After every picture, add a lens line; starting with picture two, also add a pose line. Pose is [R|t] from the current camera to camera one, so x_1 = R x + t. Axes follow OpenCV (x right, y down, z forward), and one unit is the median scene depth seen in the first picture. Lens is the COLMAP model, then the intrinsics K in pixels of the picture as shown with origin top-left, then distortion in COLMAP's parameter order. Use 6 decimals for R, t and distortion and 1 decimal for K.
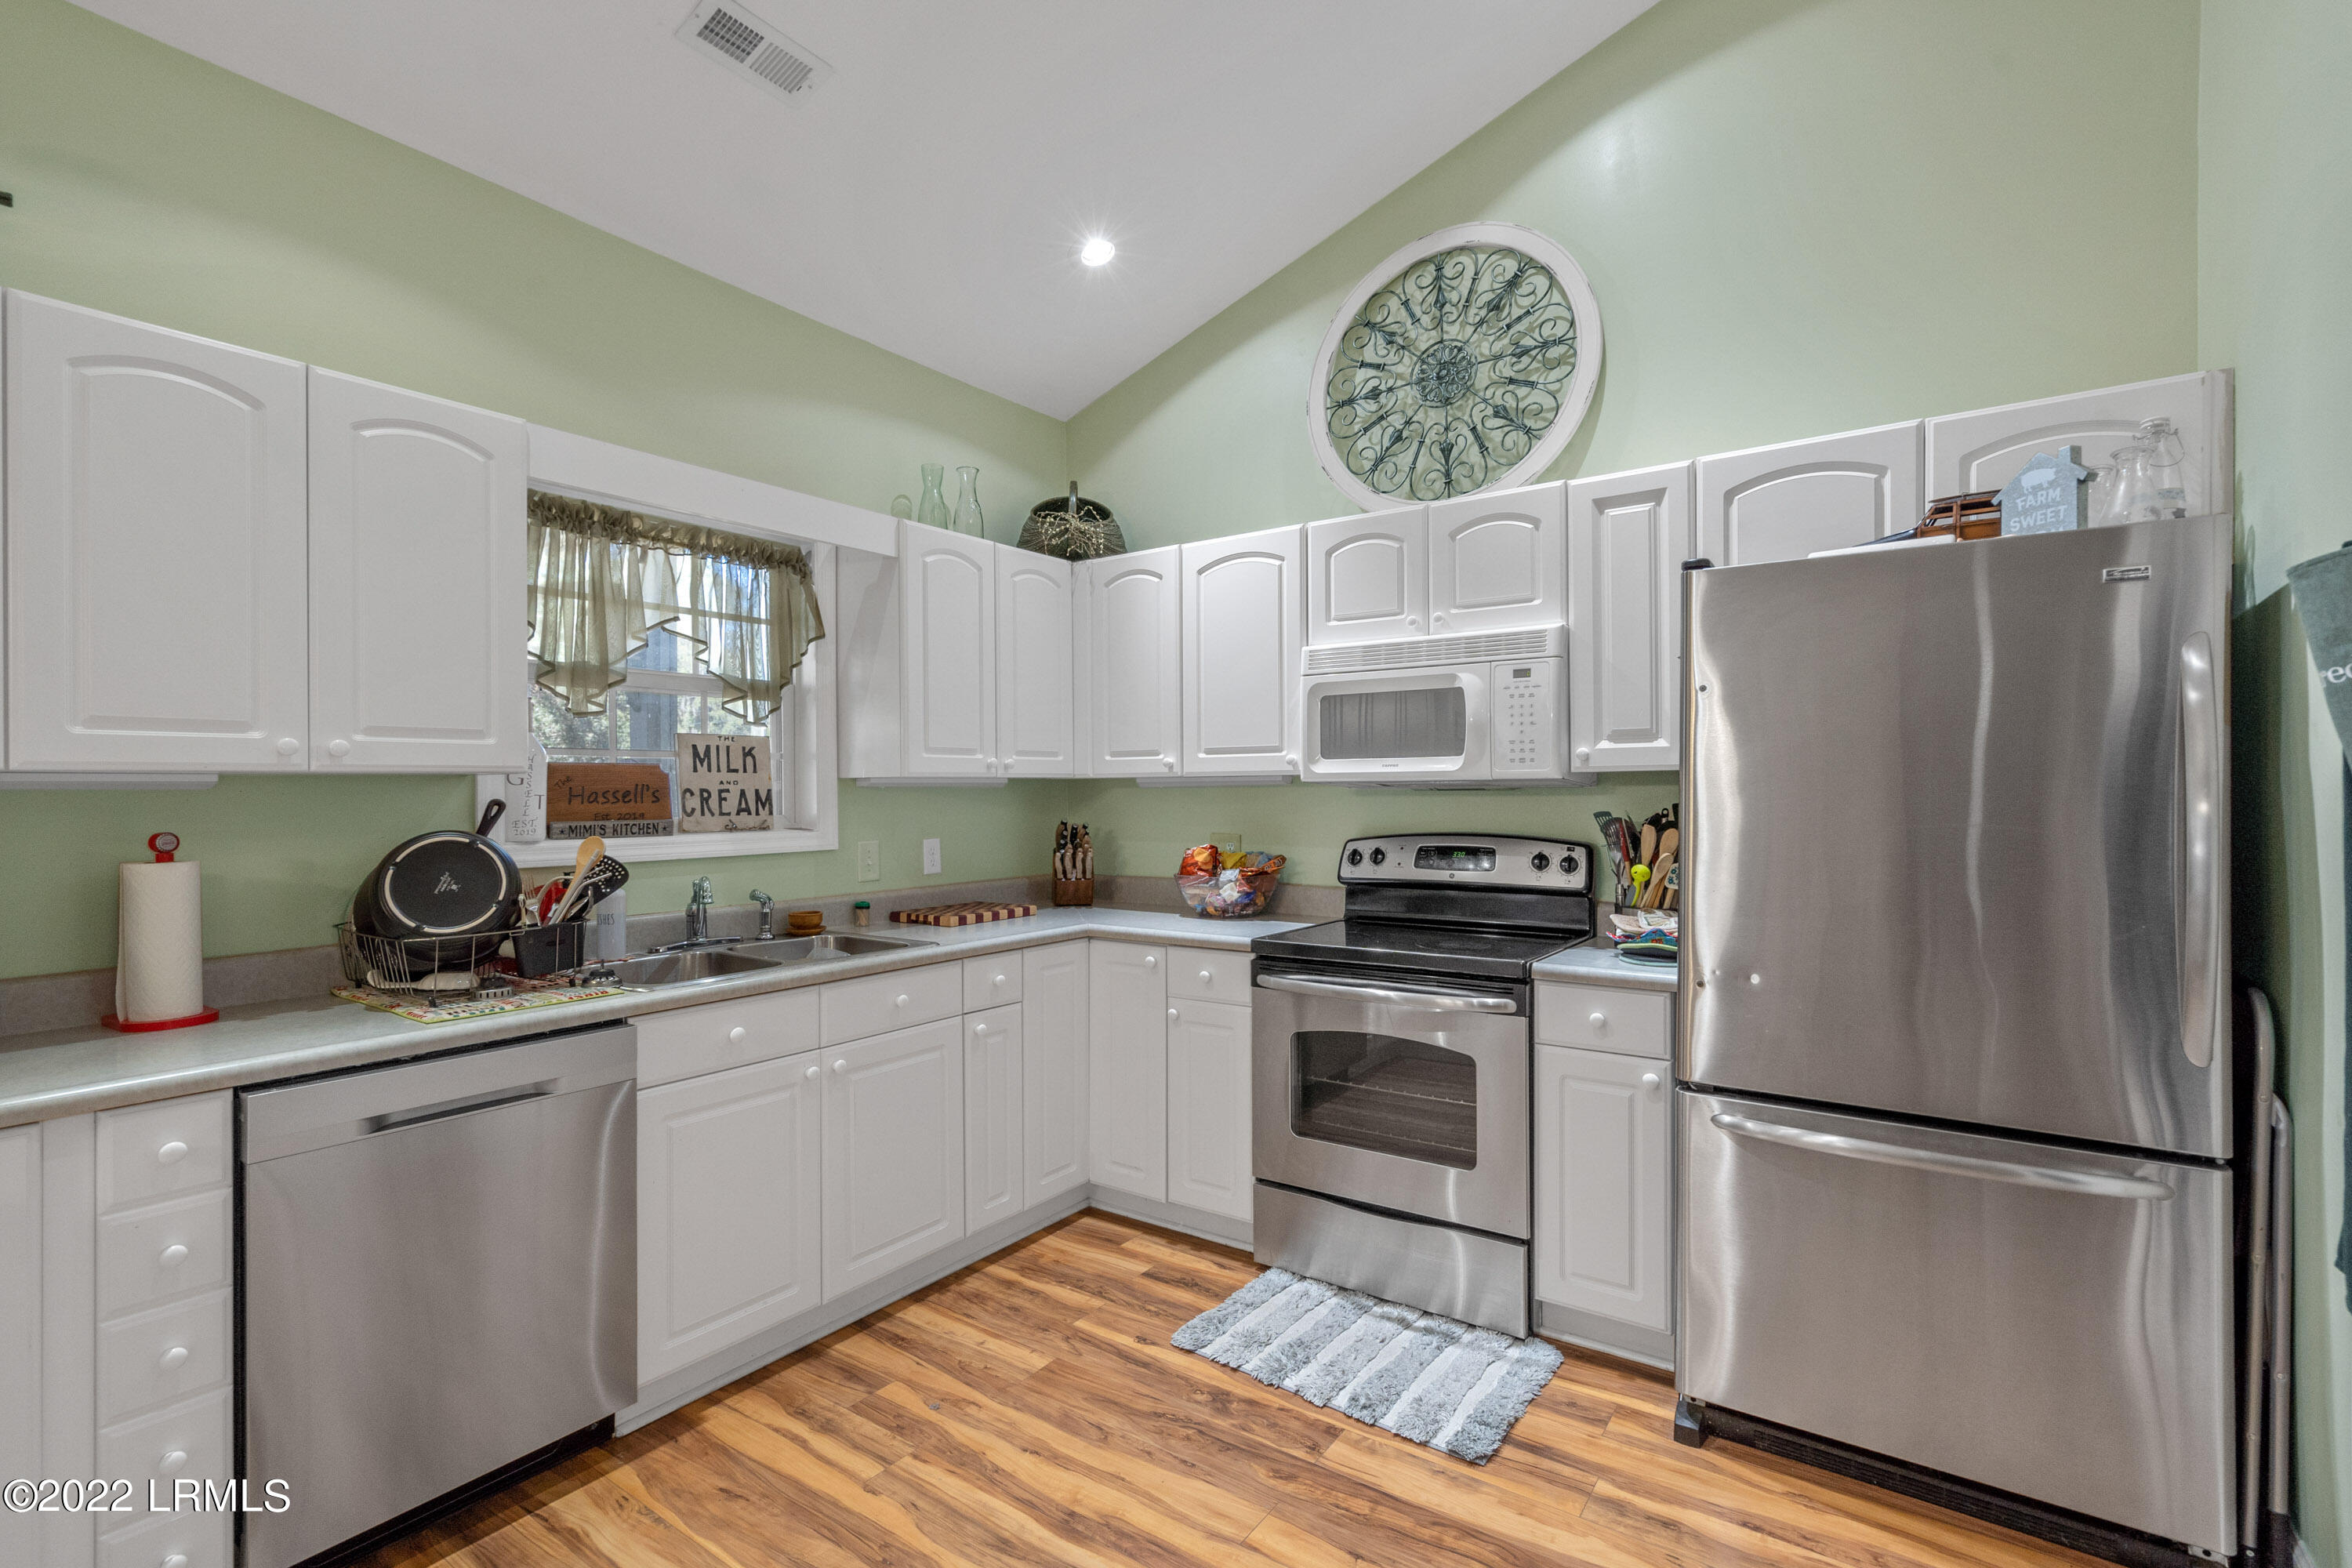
lens RADIAL K [[1066.8, 0, 1173.4], [0, 1066.8, 786.7], [0, 0, 1]] dist [-0.011805, 0.003847]
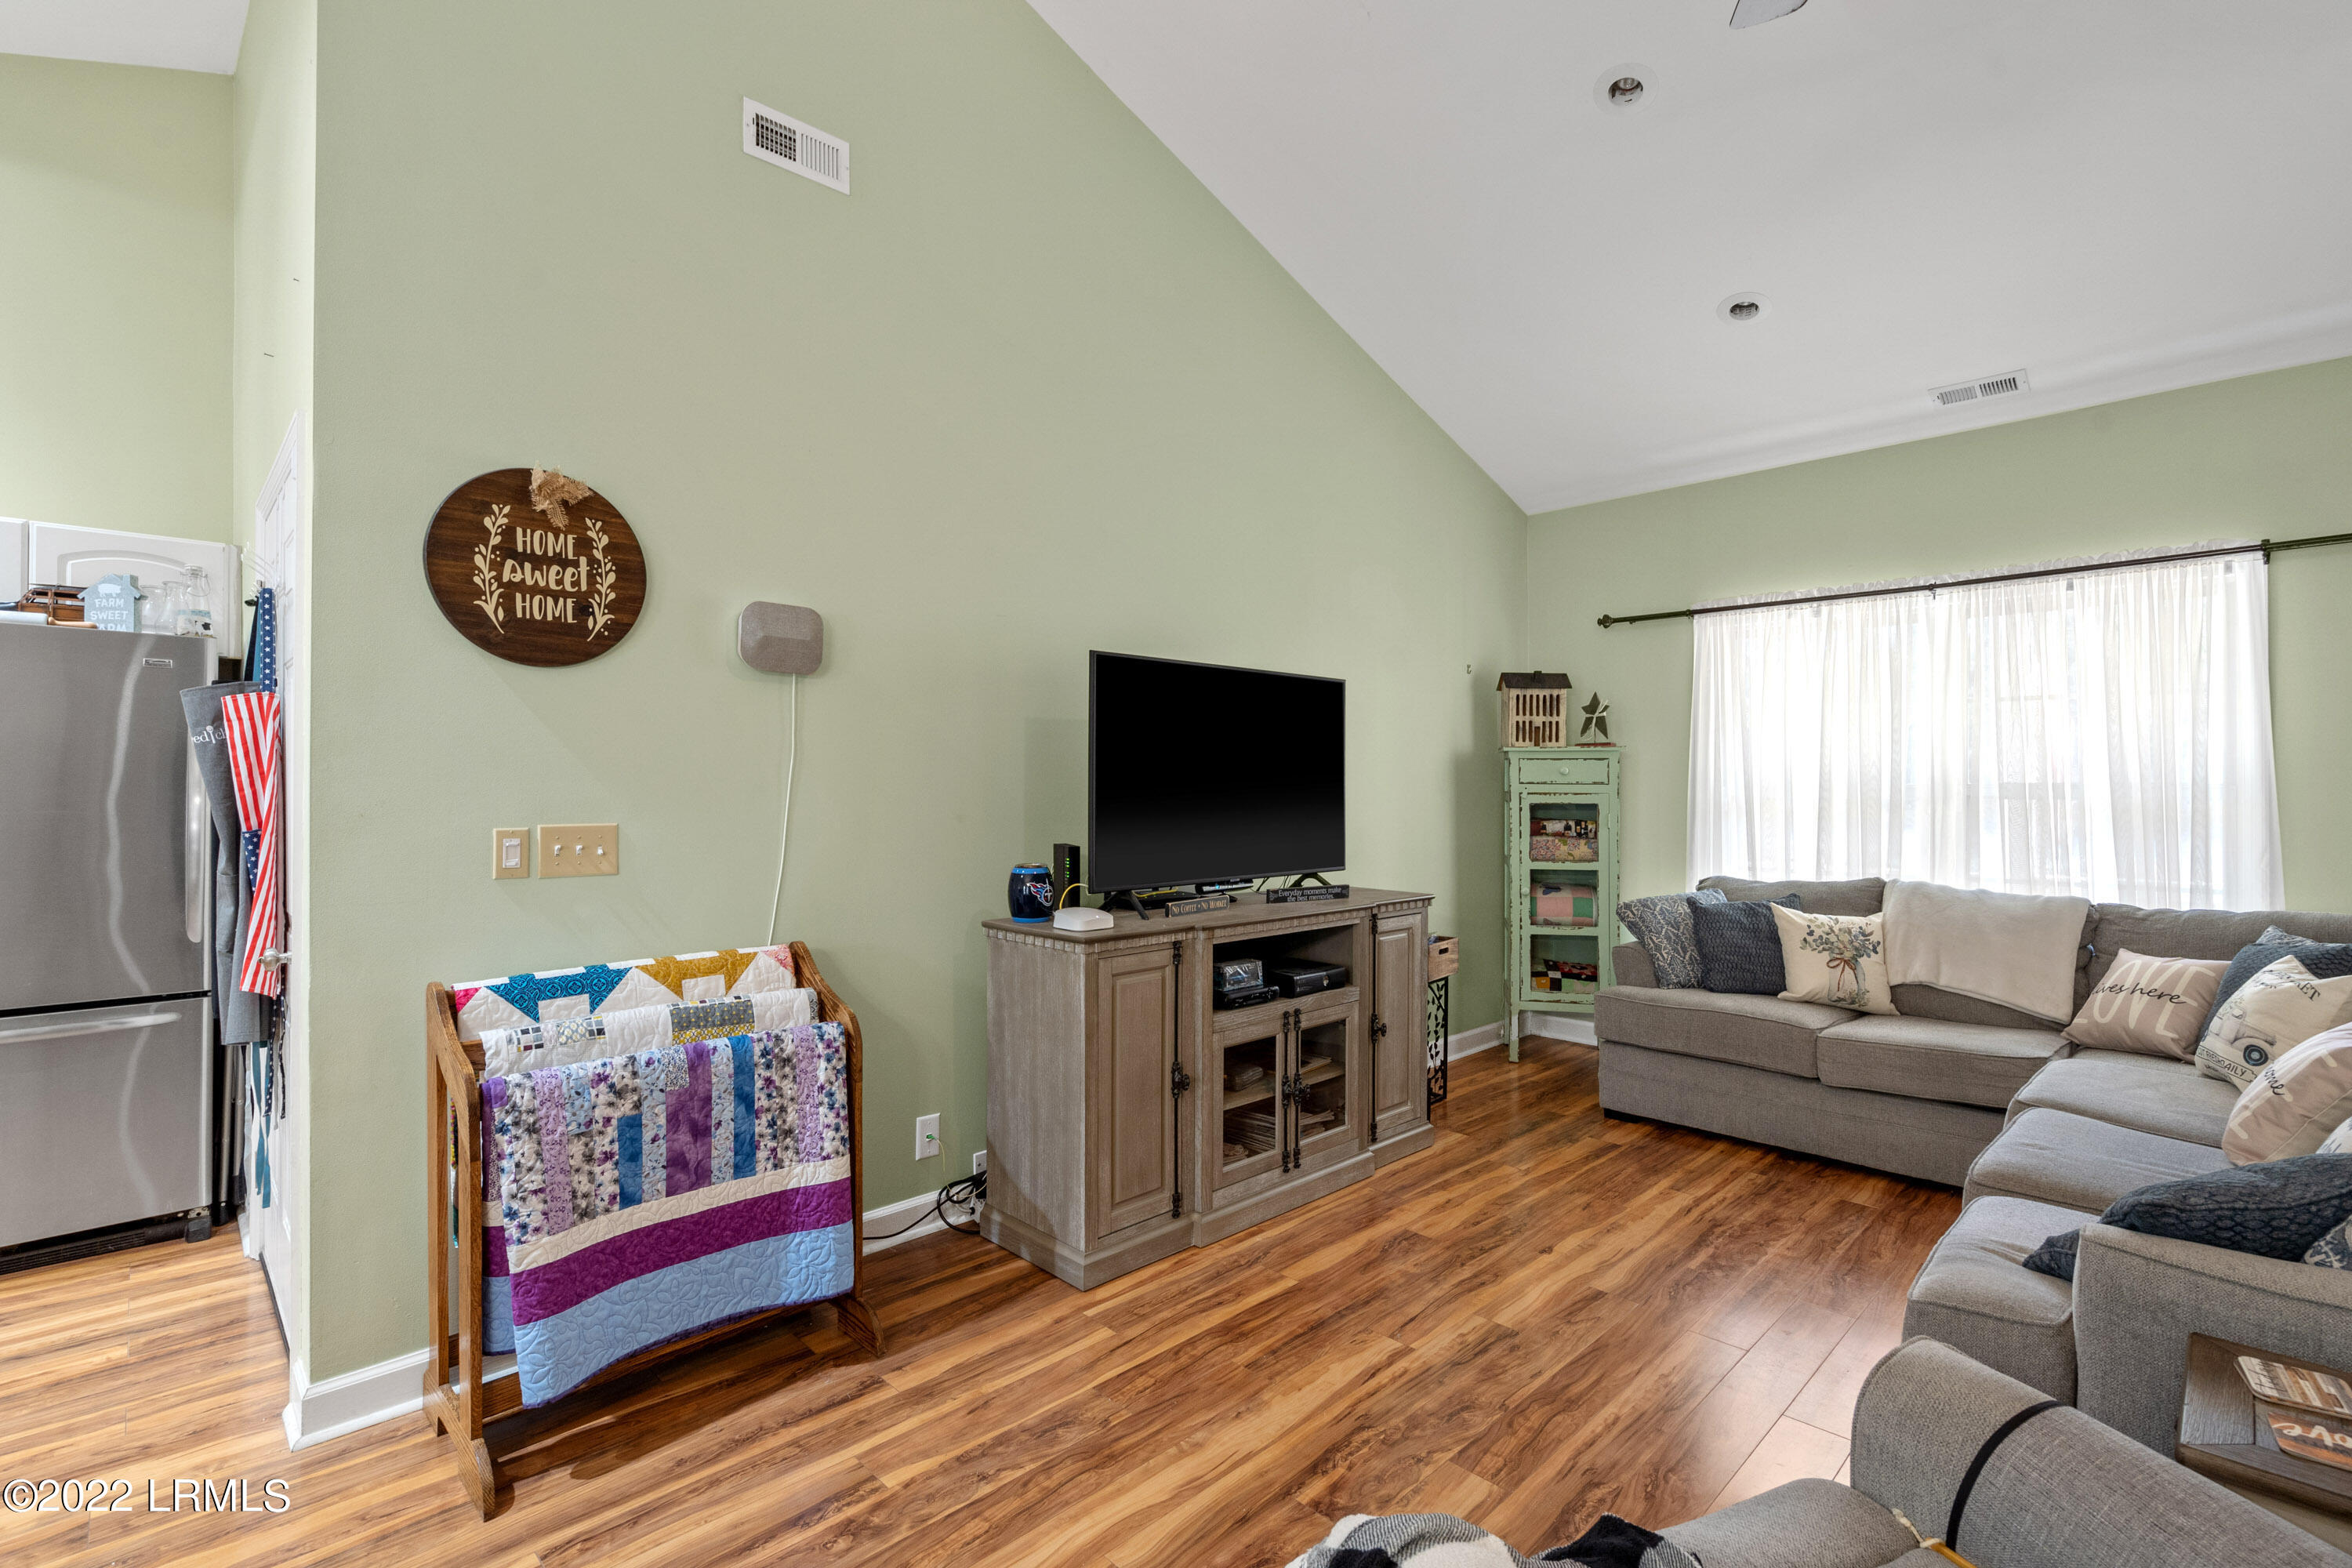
lens RADIAL K [[1066.8, 0, 1169.8], [0, 1066.8, 772.6], [0, 0, 1]] dist [-0.011805, 0.003847]
pose [[0.173907, 0.014330, 0.984658, -0.319441], [-0.002105, 0.999897, -0.014180, -0.000937], [-0.984760, 0.000393, 0.173920, -0.580892]]
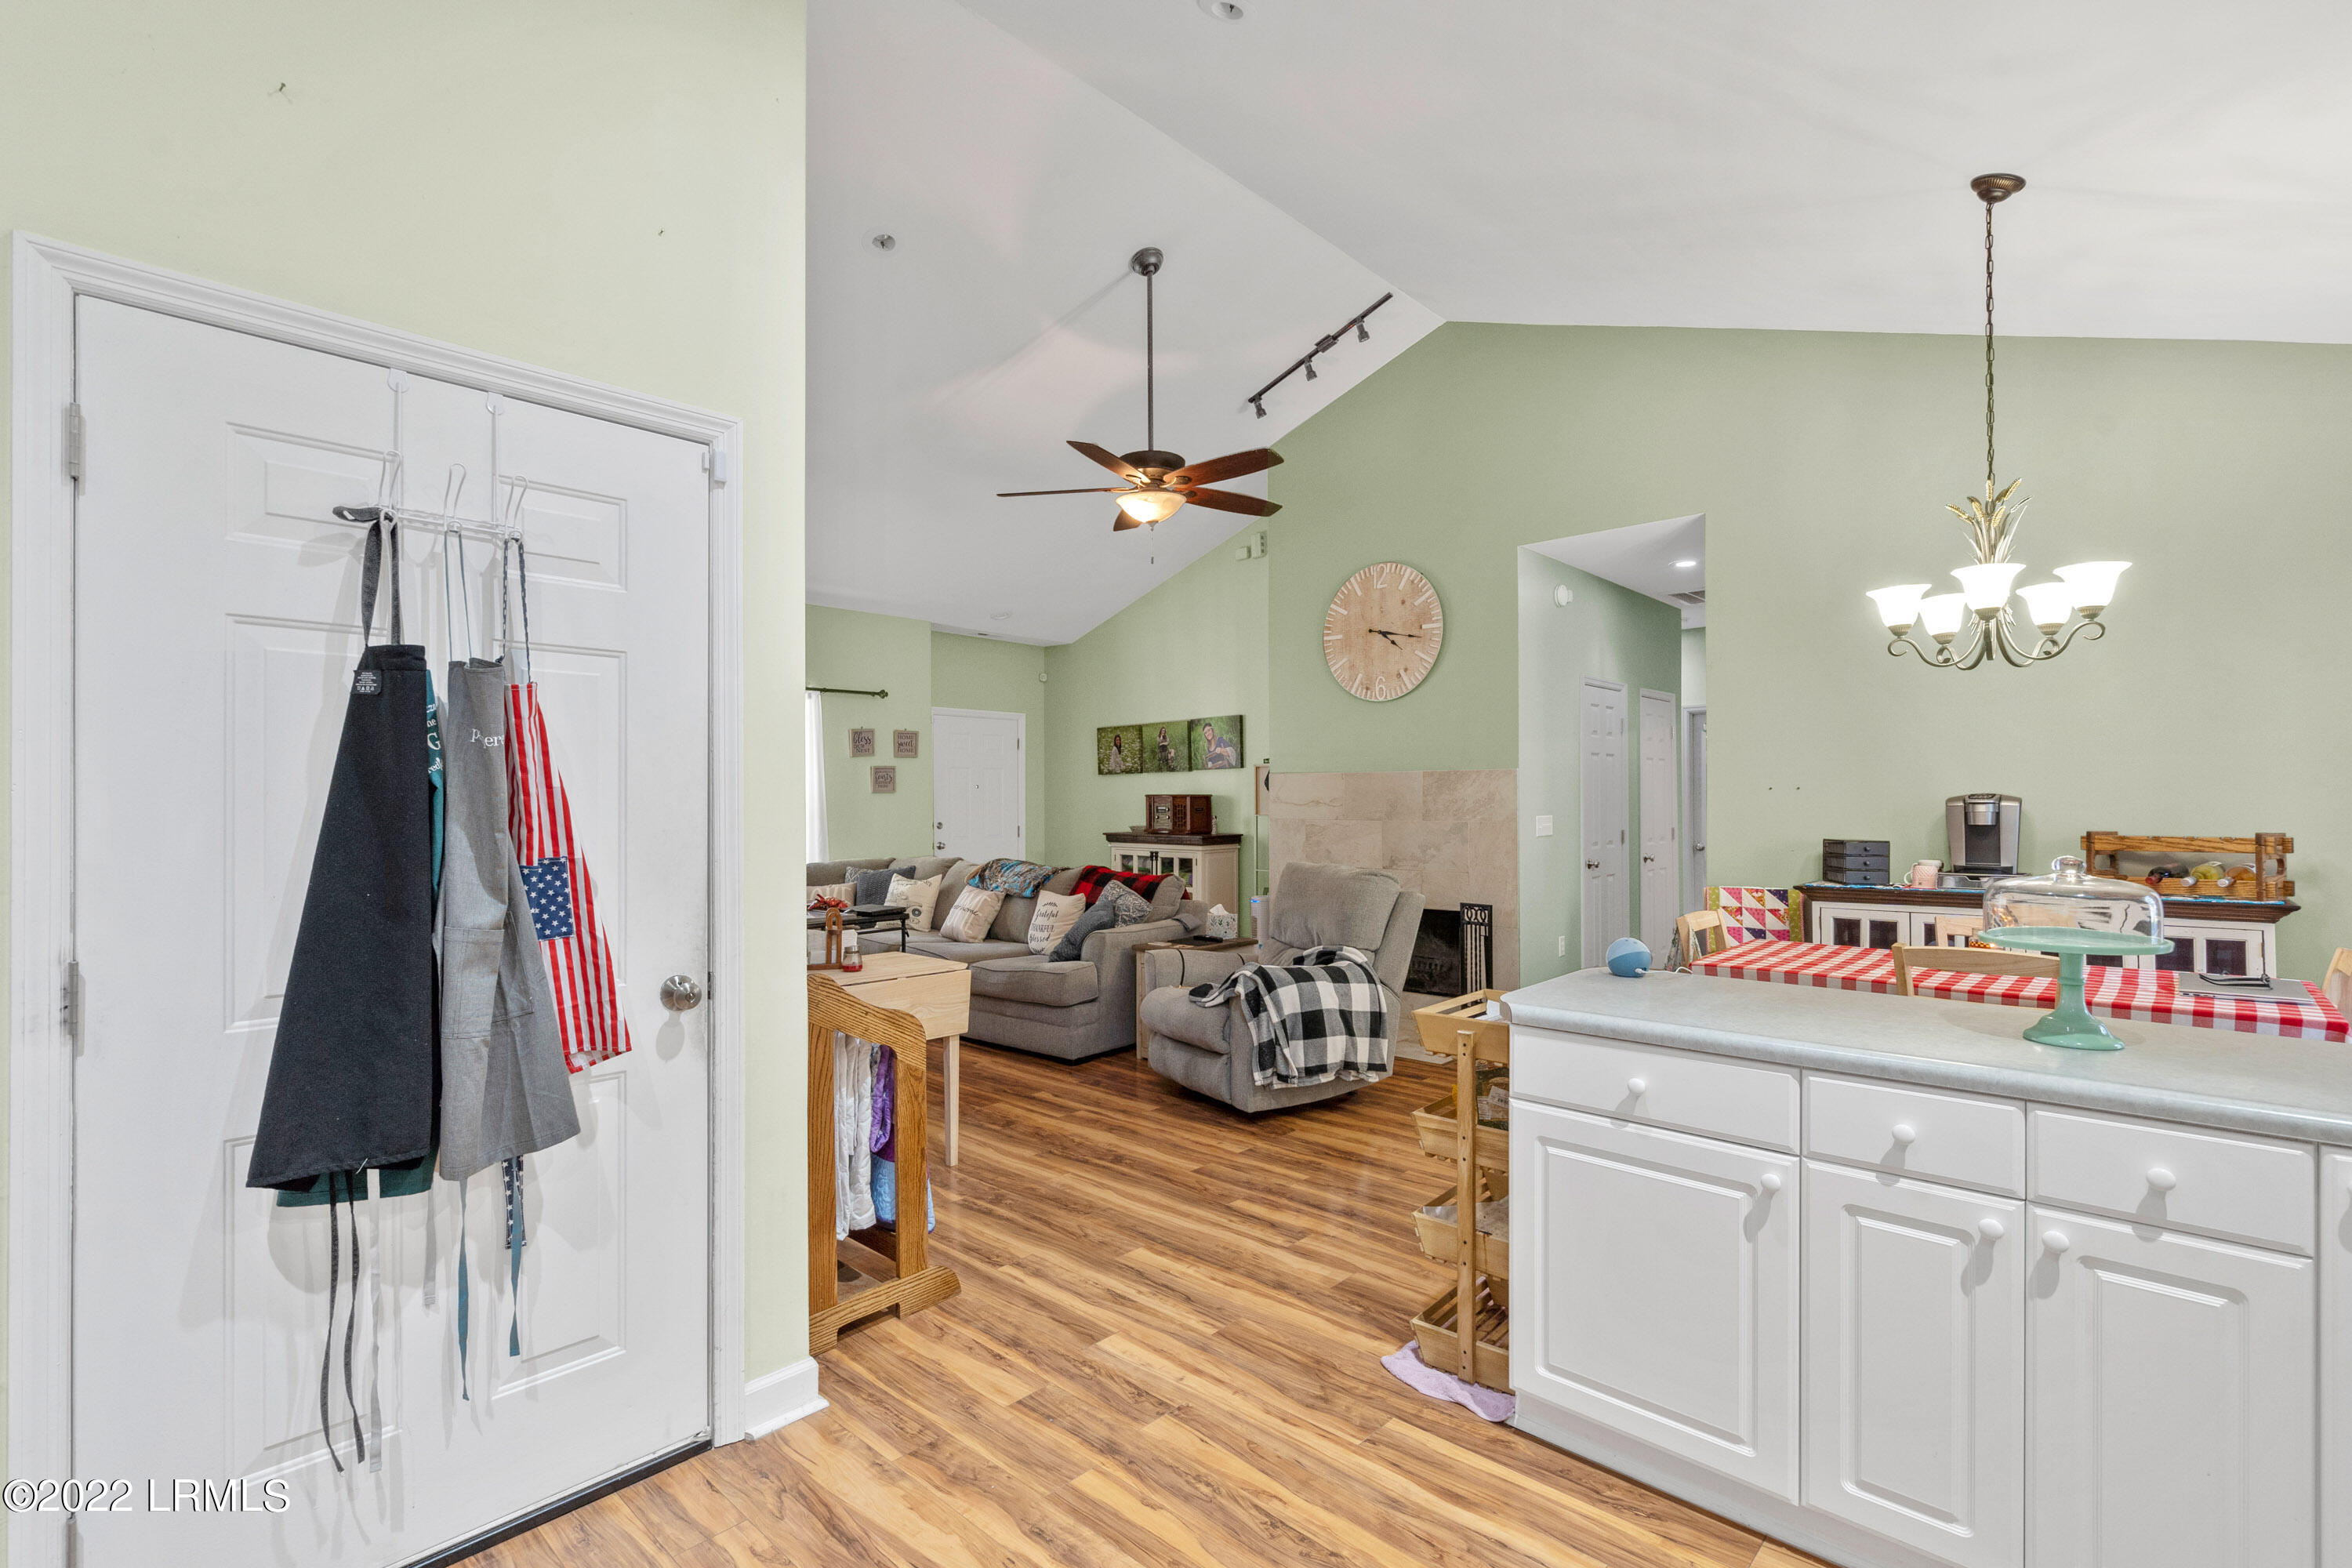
lens RADIAL K [[1066.8, 0, 1161.3], [0, 1066.8, 782.8], [0, 0, 1]] dist [-0.011805, 0.003847]
pose [[-0.989985, 0.008452, 0.140919, -0.061881], [0.005712, 0.999787, -0.019834, 0.002823], [-0.141056, -0.018830, -0.989822, 0.952781]]
